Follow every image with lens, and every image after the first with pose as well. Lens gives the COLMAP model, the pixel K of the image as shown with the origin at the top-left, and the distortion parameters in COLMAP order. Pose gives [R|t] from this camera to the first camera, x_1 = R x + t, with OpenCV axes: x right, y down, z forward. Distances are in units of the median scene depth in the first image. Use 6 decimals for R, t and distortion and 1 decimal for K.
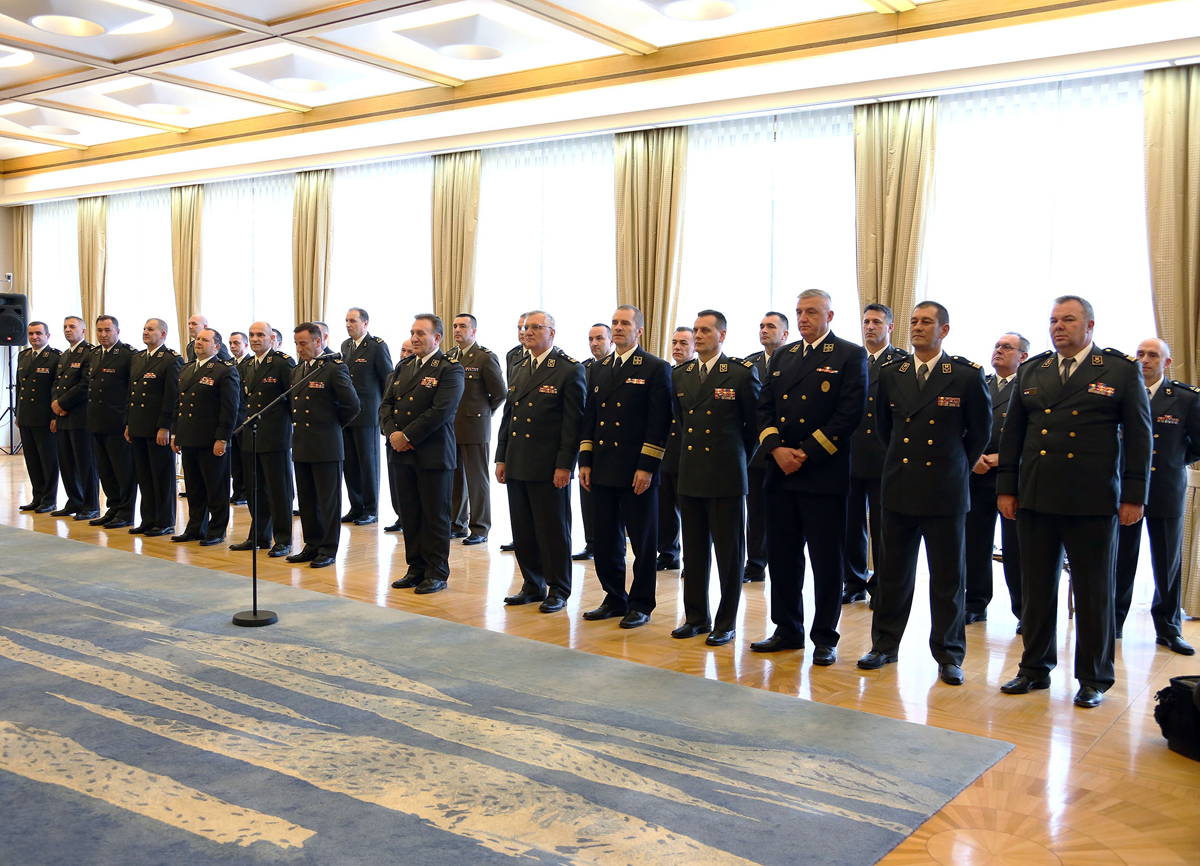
lens RADIAL K [[1211.3, 0, 600.0], [0, 1211.3, 433.0], [0, 0, 1]] dist [-0.018180, 0.022208]
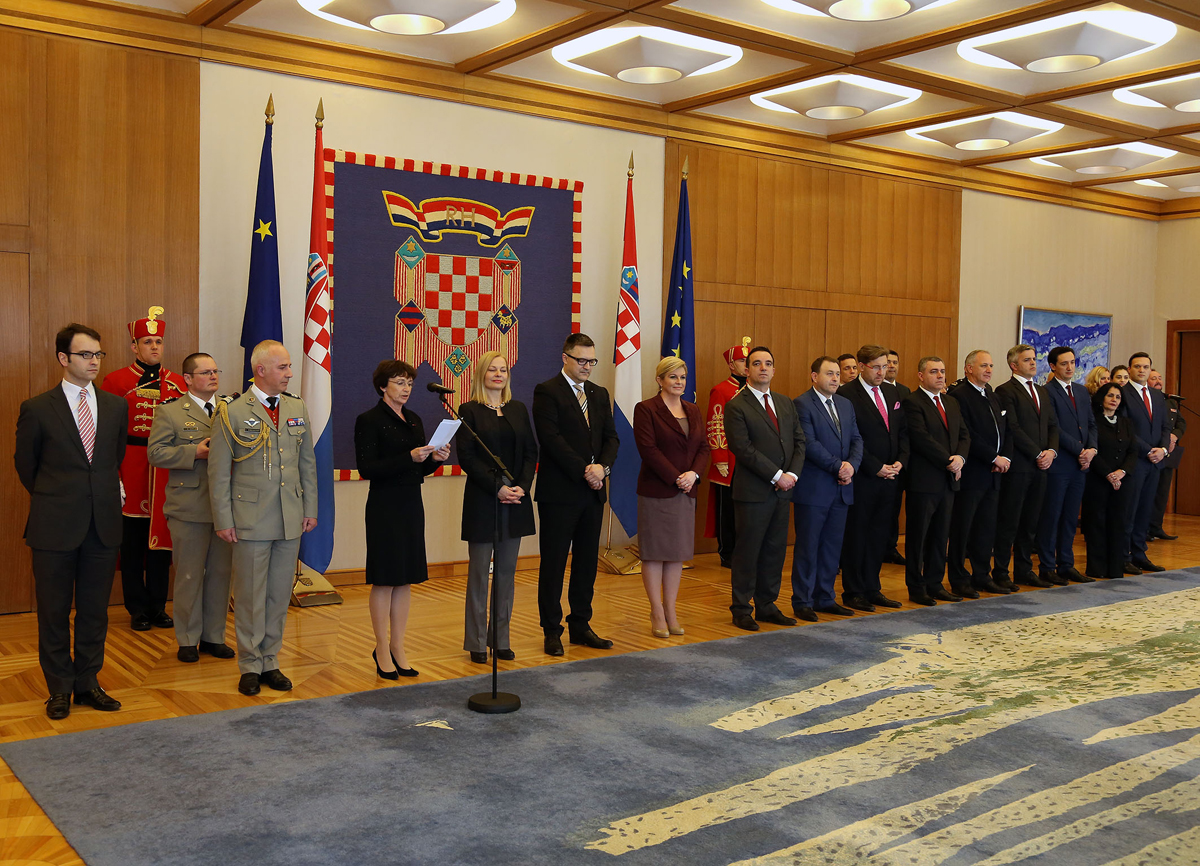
lens RADIAL K [[1211.3, 0, 600.0], [0, 1211.3, 433.0], [0, 0, 1]] dist [-0.018180, 0.022208]
pose [[-0.264081, 0.037437, -0.963774, 0.649744], [-0.098961, 0.992921, 0.065685, -0.094167], [0.959410, 0.112722, -0.258507, 0.993317]]
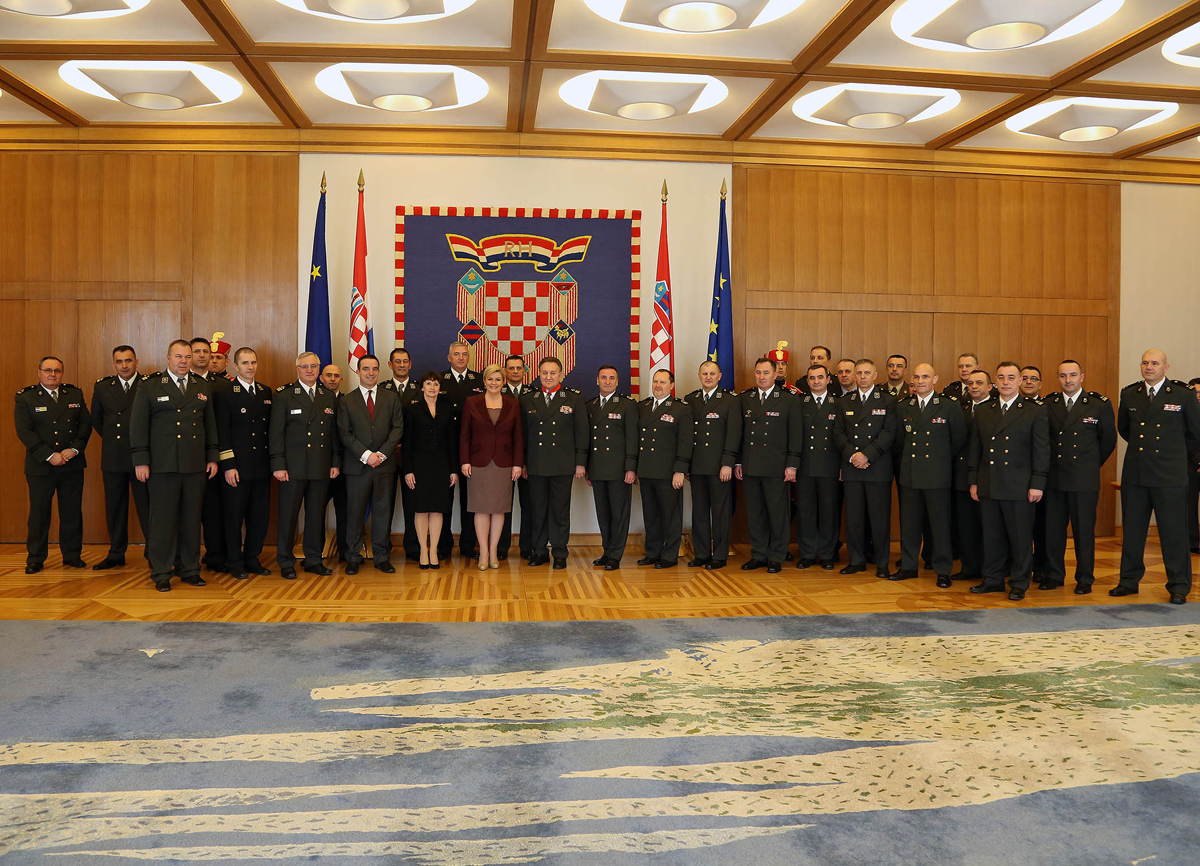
lens RADIAL K [[958.6, 0, 587.6], [0, 958.6, 400.5], [0, 0, 1]] dist [-0.109016, 0.048658]
pose [[-0.721296, 0.008394, -0.692576, -0.041490], [-0.067703, 0.994284, 0.082561, -0.165018], [0.689310, 0.106440, -0.716605, 1.760635]]
